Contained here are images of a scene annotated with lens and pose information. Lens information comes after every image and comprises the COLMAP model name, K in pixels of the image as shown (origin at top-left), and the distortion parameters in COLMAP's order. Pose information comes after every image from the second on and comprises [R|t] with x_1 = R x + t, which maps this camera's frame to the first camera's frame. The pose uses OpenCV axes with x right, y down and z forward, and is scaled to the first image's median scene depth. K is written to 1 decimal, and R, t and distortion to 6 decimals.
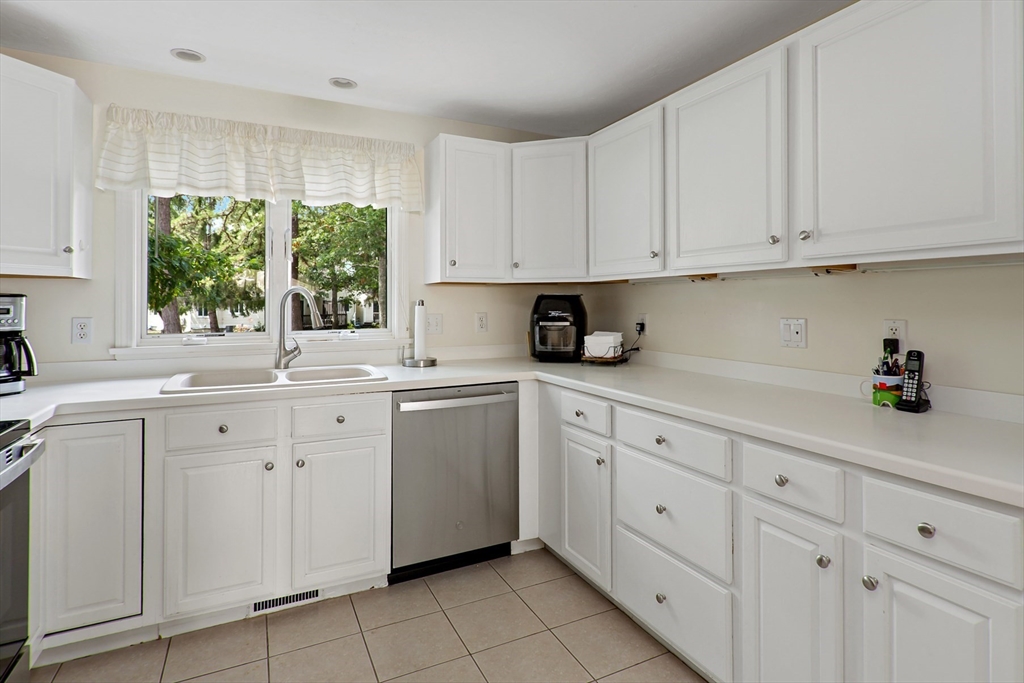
lens RADIAL K [[548.8, 0, 540.0], [0, 548.8, 298.9], [0, 0, 1]] dist [0.003653, 0.001082]
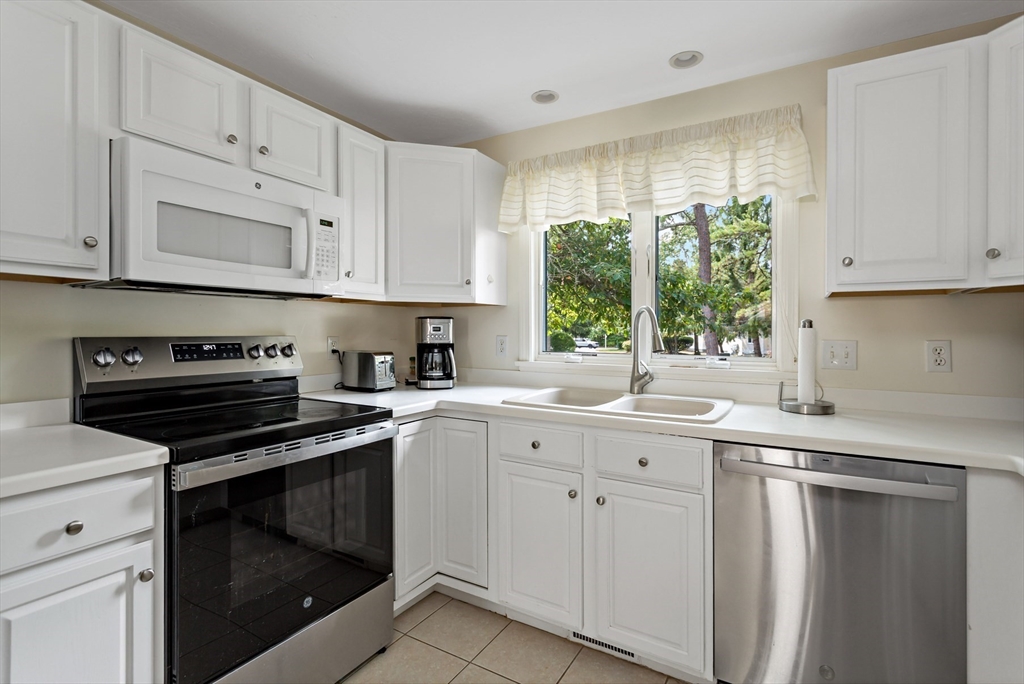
lens RADIAL K [[487.5, 0, 510.9], [0, 487.5, 332.4], [0, 0, 1]] dist [-0.013411, 0.022482]
pose [[0.521810, 0.007736, -0.853027, 0.133802], [-0.000862, 0.999963, 0.008541, 0.014719], [0.853061, -0.003721, 0.521797, 0.378961]]
